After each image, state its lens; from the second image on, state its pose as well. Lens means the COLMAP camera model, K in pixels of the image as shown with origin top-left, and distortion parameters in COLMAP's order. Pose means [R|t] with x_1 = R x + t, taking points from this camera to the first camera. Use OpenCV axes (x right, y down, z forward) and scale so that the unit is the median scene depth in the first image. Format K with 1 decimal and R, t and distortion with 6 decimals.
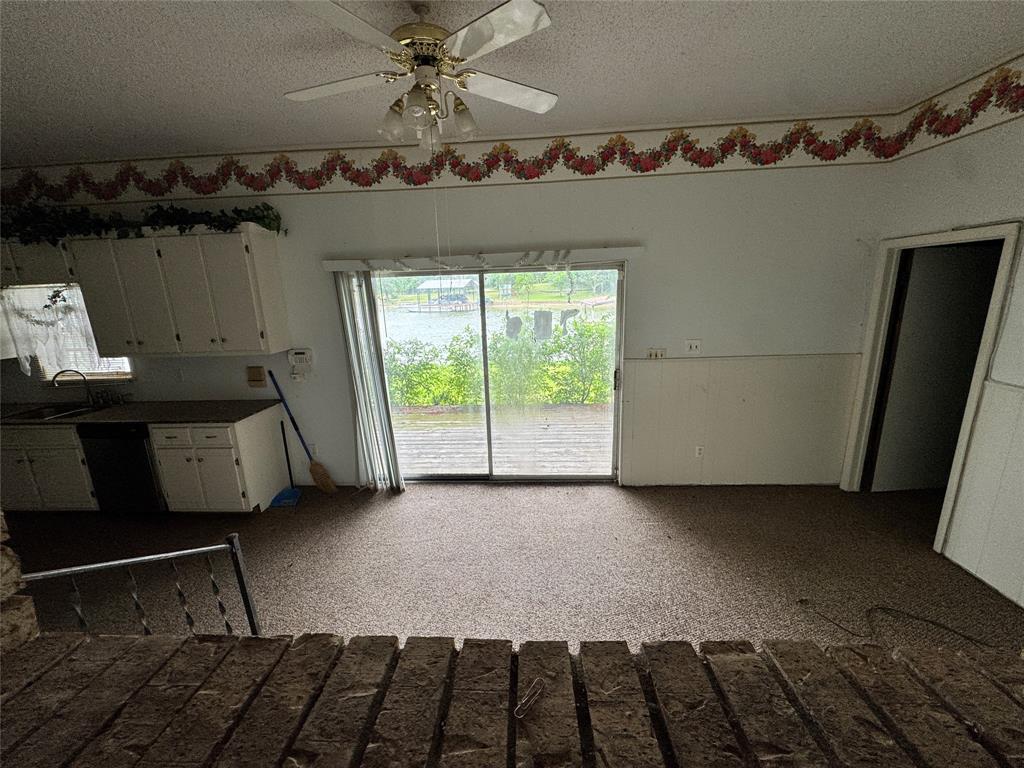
lens RADIAL K [[408.1, 0, 512.0], [0, 408.1, 384.0], [0, 0, 1]] dist [-0.002041, -0.000153]
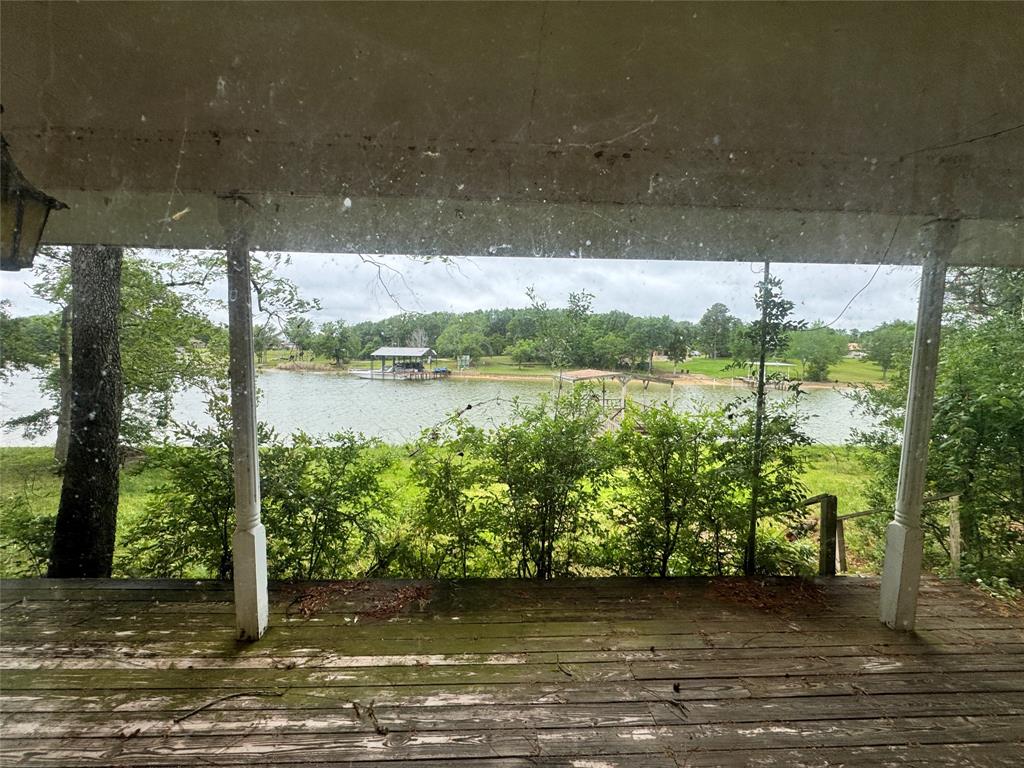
lens RADIAL K [[408.1, 0, 512.0], [0, 408.1, 384.0], [0, 0, 1]] dist [-0.002041, -0.000153]
pose [[0.993057, 0.040262, 0.110529, -0.102044], [-0.020597, 0.984601, -0.173599, -0.094275], [-0.115817, 0.170117, 0.978594, 0.507519]]
